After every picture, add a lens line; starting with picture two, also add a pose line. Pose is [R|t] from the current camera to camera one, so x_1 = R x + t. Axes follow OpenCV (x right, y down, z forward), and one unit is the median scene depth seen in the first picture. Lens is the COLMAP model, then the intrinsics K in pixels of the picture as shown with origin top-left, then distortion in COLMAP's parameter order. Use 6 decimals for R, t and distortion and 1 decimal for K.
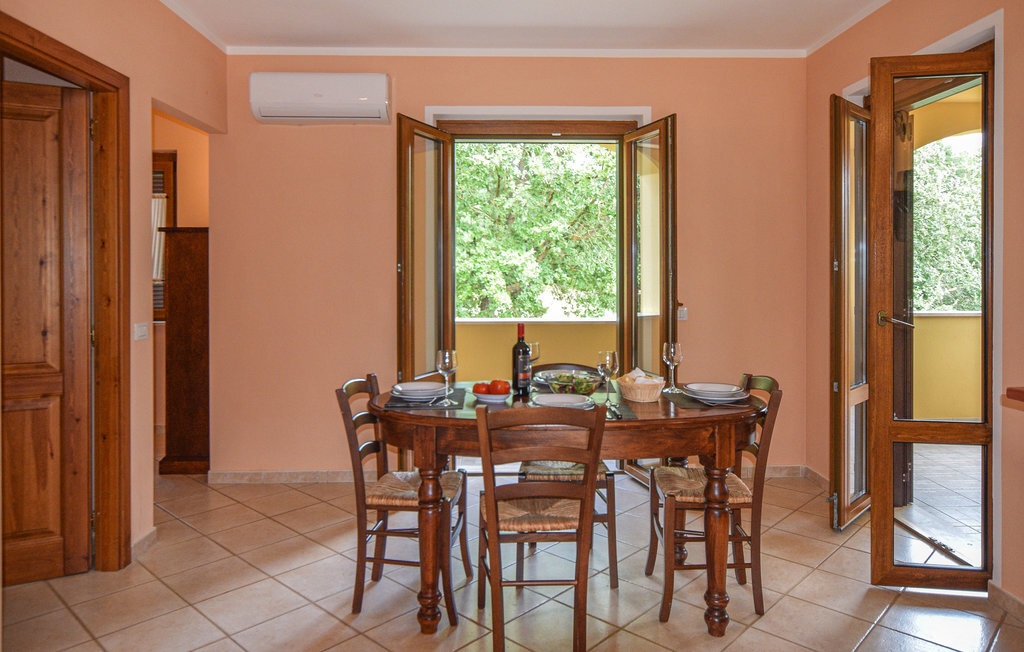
lens RADIAL K [[678.7, 0, 513.8], [0, 678.7, 265.5], [0, 0, 1]] dist [0.001883, 0.000533]
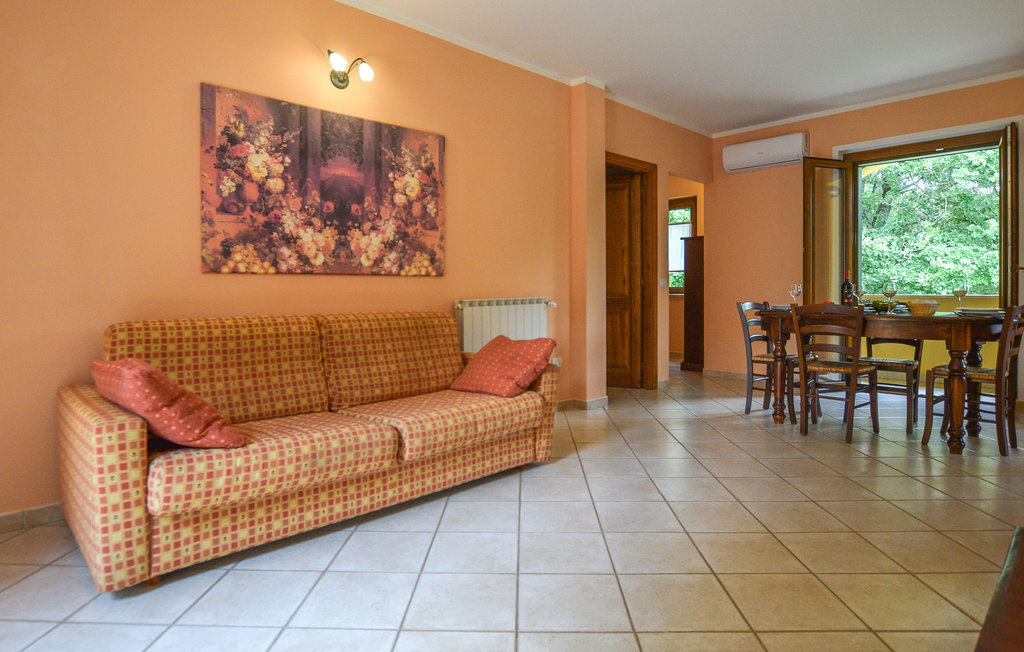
lens RADIAL K [[569.2, 0, 514.3], [0, 569.2, 292.3], [0, 0, 1]] dist [-0.001112, -0.000337]
pose [[0.669426, 0.003459, -0.742870, 0.464139], [0.000762, 0.999985, 0.005343, 0.116001], [0.742878, -0.004142, 0.669414, -0.534755]]
